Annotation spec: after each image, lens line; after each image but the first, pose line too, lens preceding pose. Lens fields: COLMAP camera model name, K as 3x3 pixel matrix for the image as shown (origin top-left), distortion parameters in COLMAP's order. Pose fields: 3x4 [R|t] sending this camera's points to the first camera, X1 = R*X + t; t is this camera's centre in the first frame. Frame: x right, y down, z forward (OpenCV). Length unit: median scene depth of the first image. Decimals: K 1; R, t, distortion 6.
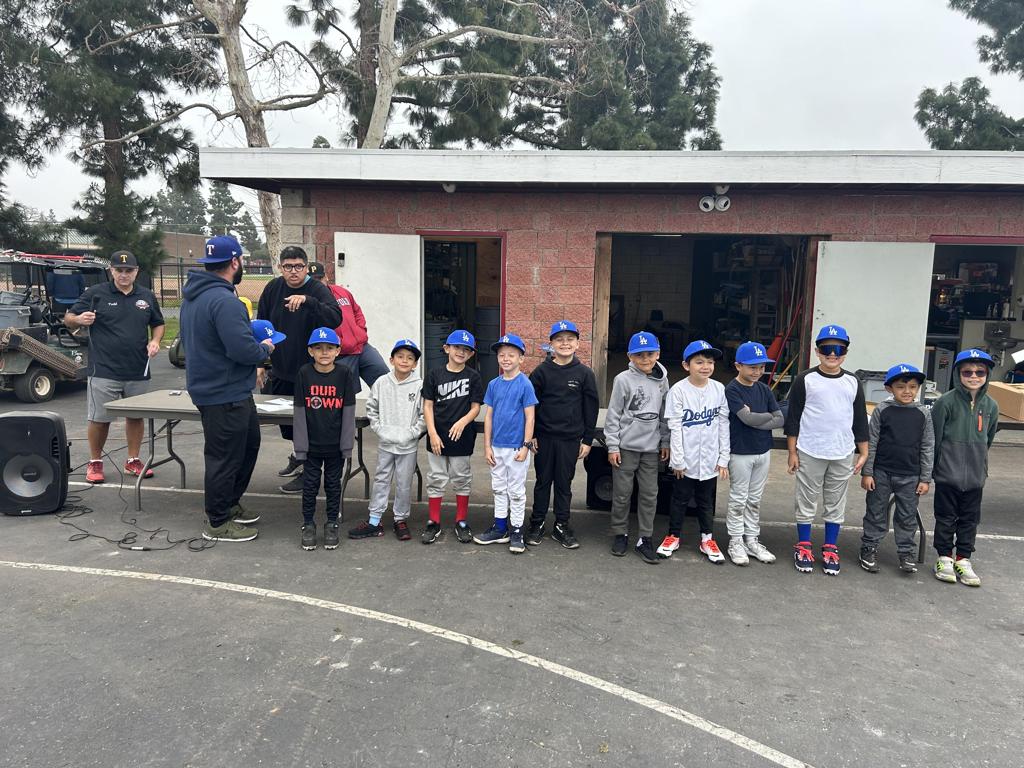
lens RADIAL K [[749.1, 0, 509.2], [0, 749.1, 374.6], [0, 0, 1]] dist [0.053841, -0.051444]
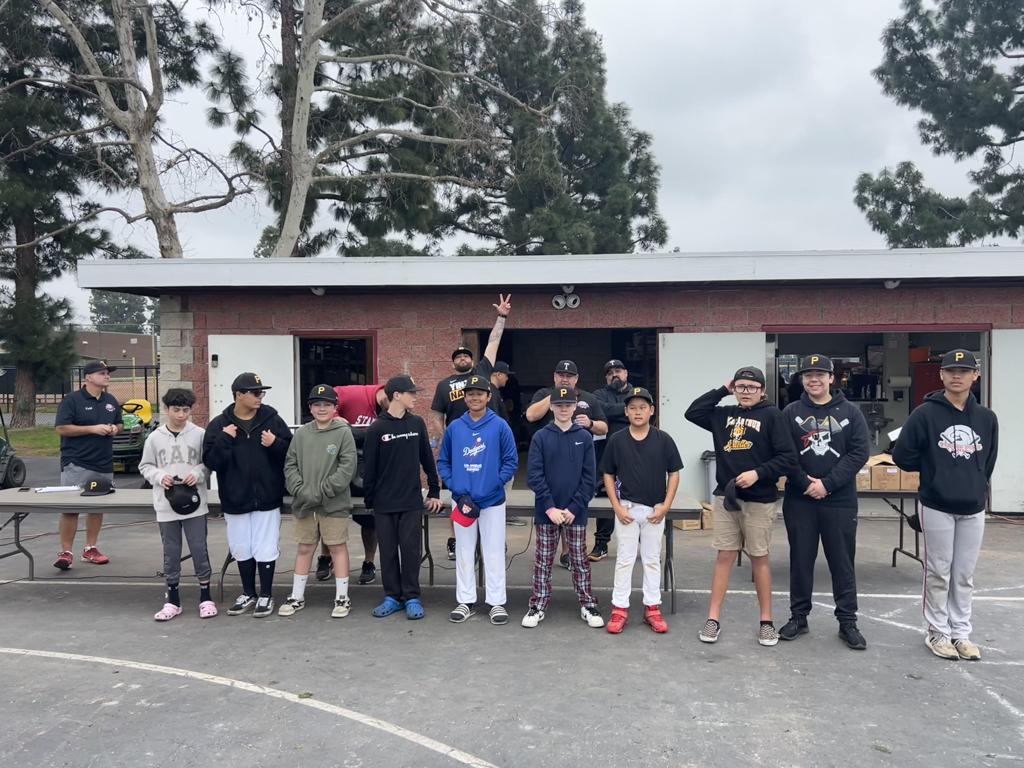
lens RADIAL K [[821.7, 0, 512.0], [0, 821.7, 384.0], [0, 0, 1]] dist [0.055436, -0.054634]
pose [[0.998974, -0.027622, 0.035893, 0.070611], [0.031399, 0.993510, -0.109328, 0.008531], [-0.032640, 0.110343, 0.993357, -0.072668]]
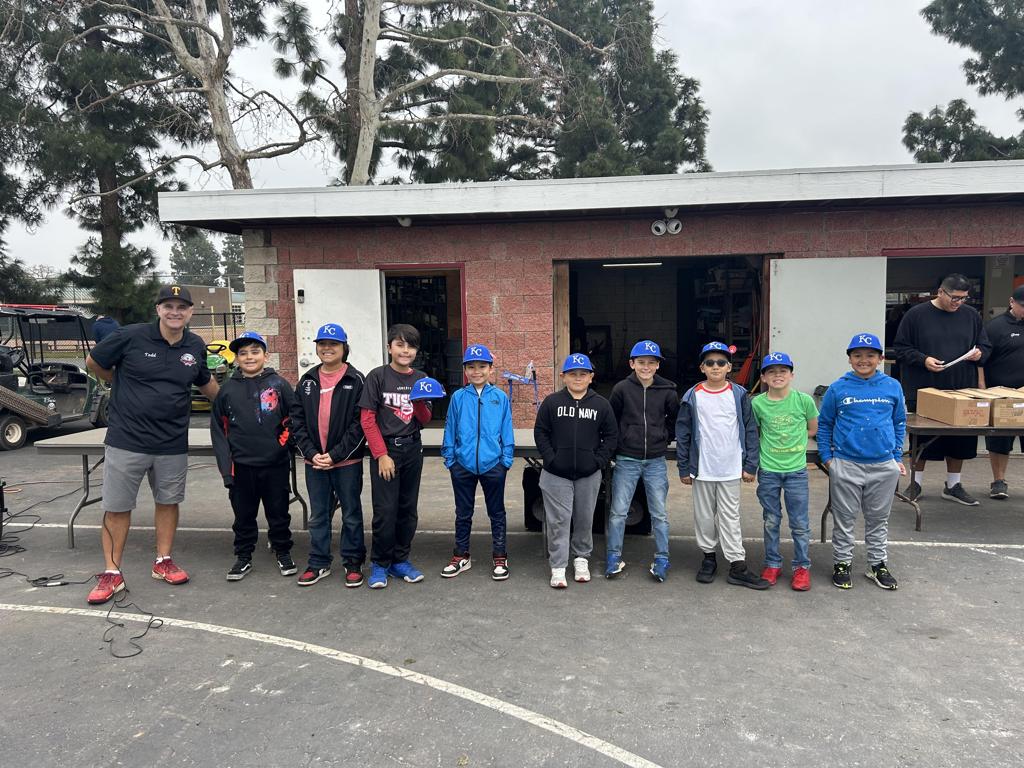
lens RADIAL K [[748.5, 0, 513.7], [0, 748.5, 379.3], [0, 0, 1]] dist [0.052231, -0.048687]
pose [[0.999195, -0.037548, -0.014120, 0.035044], [0.036866, 0.998270, -0.045803, 0.007395], [0.015815, 0.045245, 0.998851, -0.000153]]
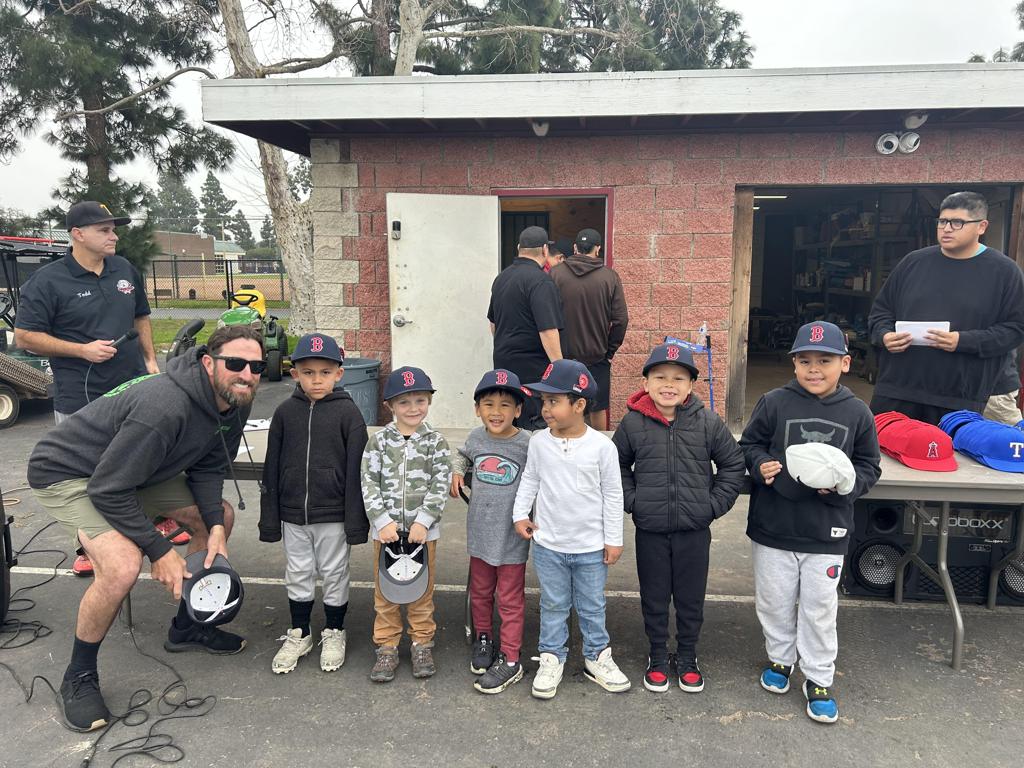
lens RADIAL K [[752.9, 0, 522.8], [0, 752.9, 380.0], [0, 0, 1]] dist [0.052357, -0.055025]
pose [[0.999564, -0.024099, 0.017088, -0.055086], [0.023870, 0.999624, 0.013485, -0.005367], [-0.017406, -0.013071, 0.999763, 0.118549]]
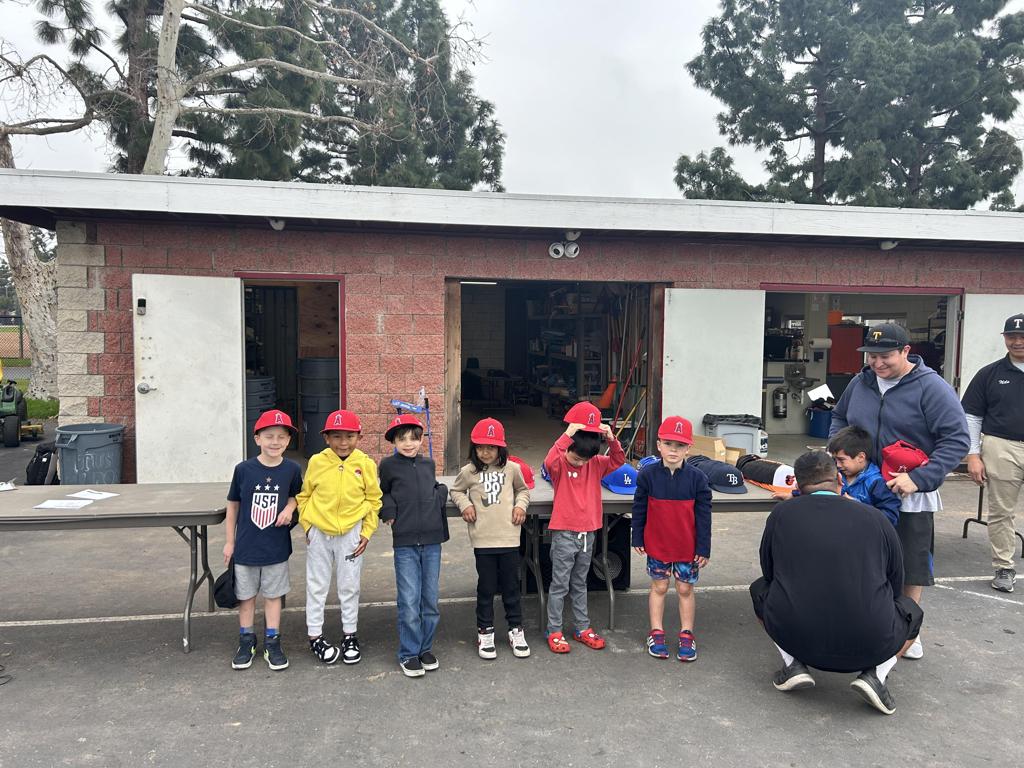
lens RADIAL K [[749.8, 0, 498.8], [0, 749.8, 375.0], [0, 0, 1]] dist [0.052070, -0.050690]
pose [[0.962021, -0.027534, 0.271584, -0.035844], [0.044405, 0.997433, -0.056171, -0.006930], [-0.269340, 0.066097, 0.960774, 0.049341]]
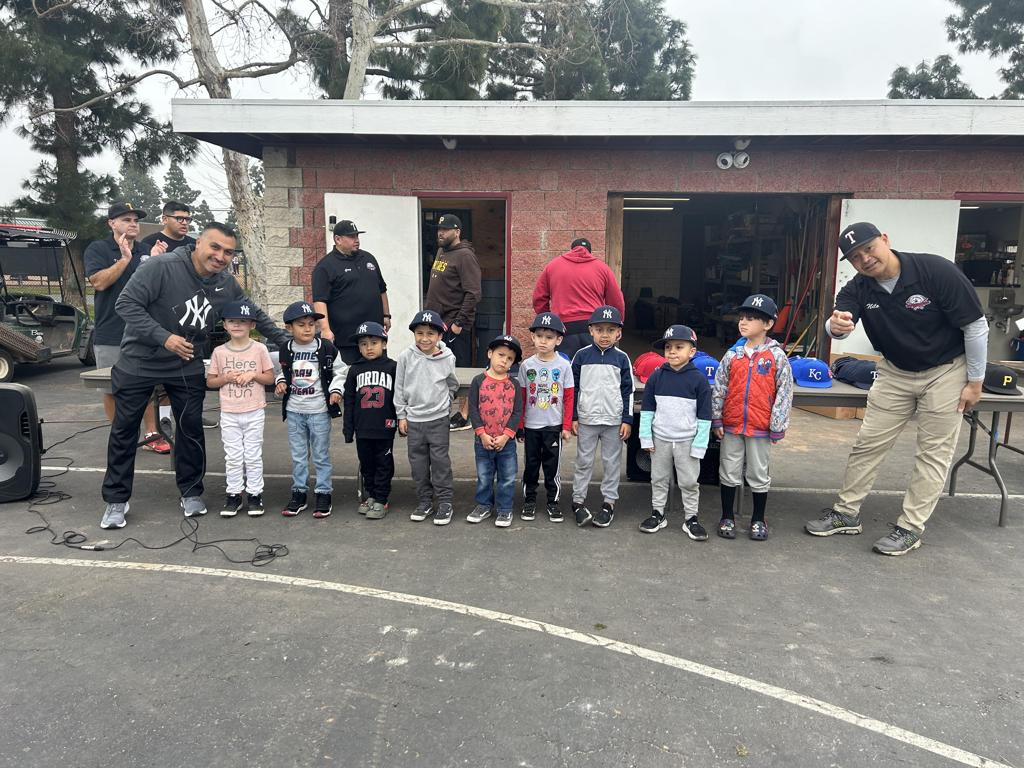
lens RADIAL K [[748.9, 0, 519.2], [0, 748.9, 383.6], [0, 0, 1]] dist [0.055155, -0.052580]
pose [[0.998305, -0.018913, 0.055035, -0.024324], [0.017488, 0.999502, 0.026252, 0.010773], [-0.055504, -0.025245, 0.998139, 0.031104]]
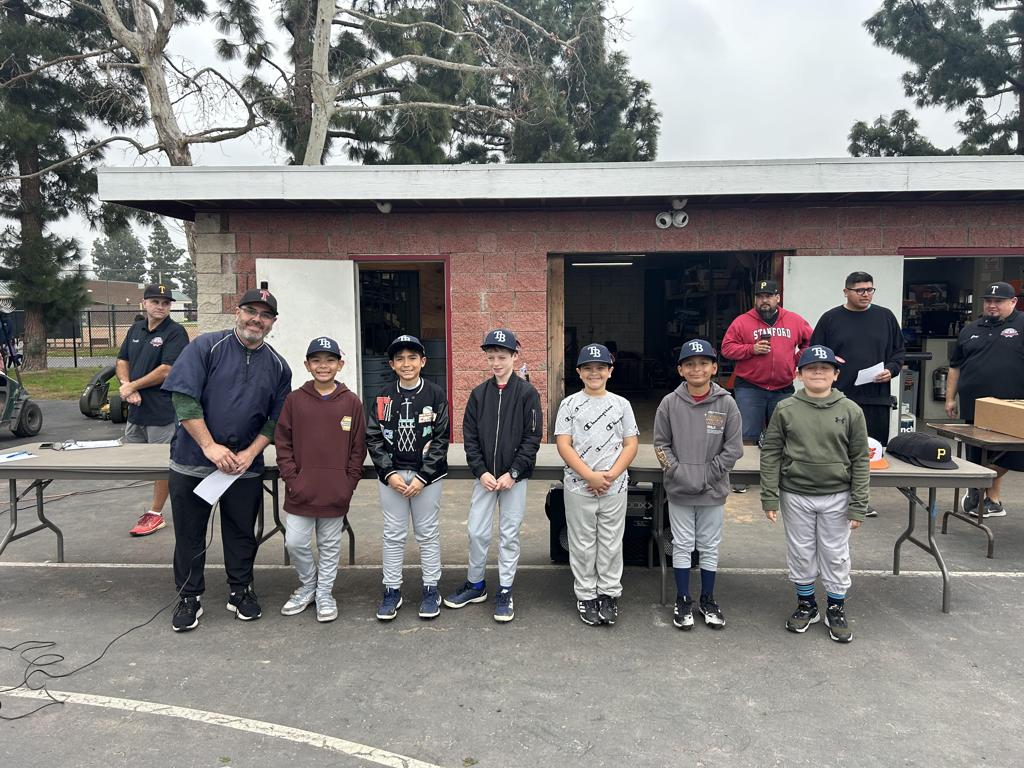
lens RADIAL K [[749.1, 0, 509.2], [0, 749.1, 374.6], [0, 0, 1]] dist [0.053841, -0.051444]
pose [[0.997393, -0.032388, 0.064483, 0.002735], [0.035759, 0.998016, -0.051826, 0.002486], [-0.062676, 0.053997, 0.996572, 0.045851]]
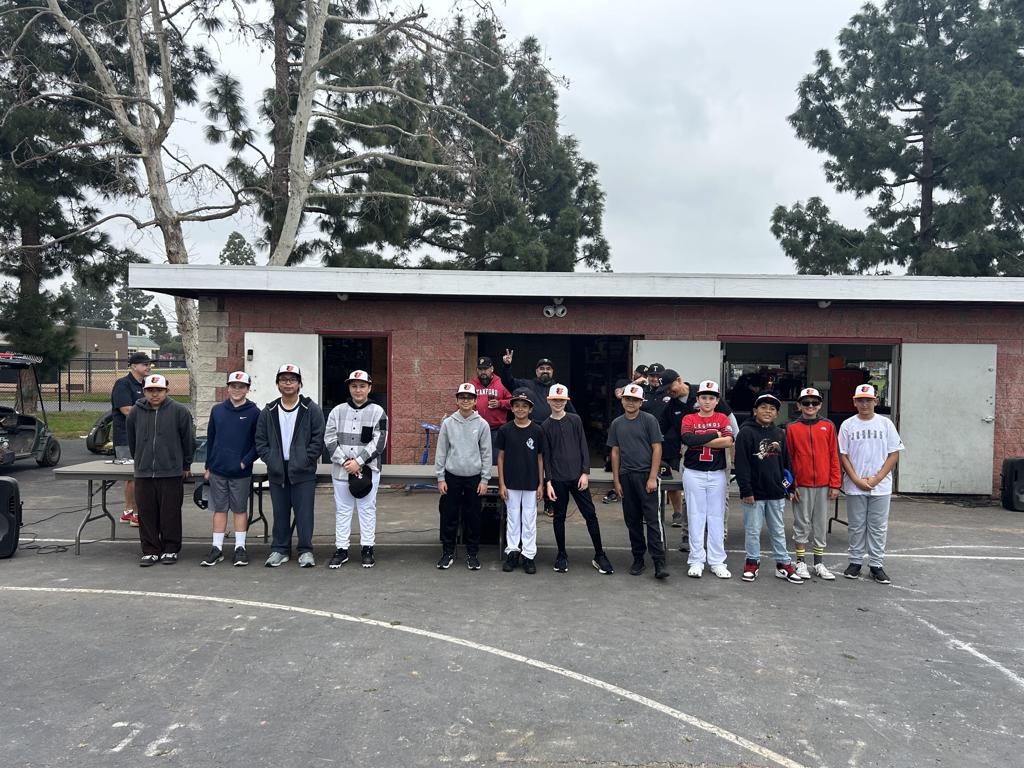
lens RADIAL K [[745.2, 0, 509.9], [0, 745.2, 387.2], [0, 0, 1]] dist [0.059858, -0.058660]
pose [[0.994049, -0.009375, 0.108530, 0.027468], [0.020624, 0.994468, -0.102997, 0.014182], [-0.106964, 0.104623, 0.988743, -0.105493]]
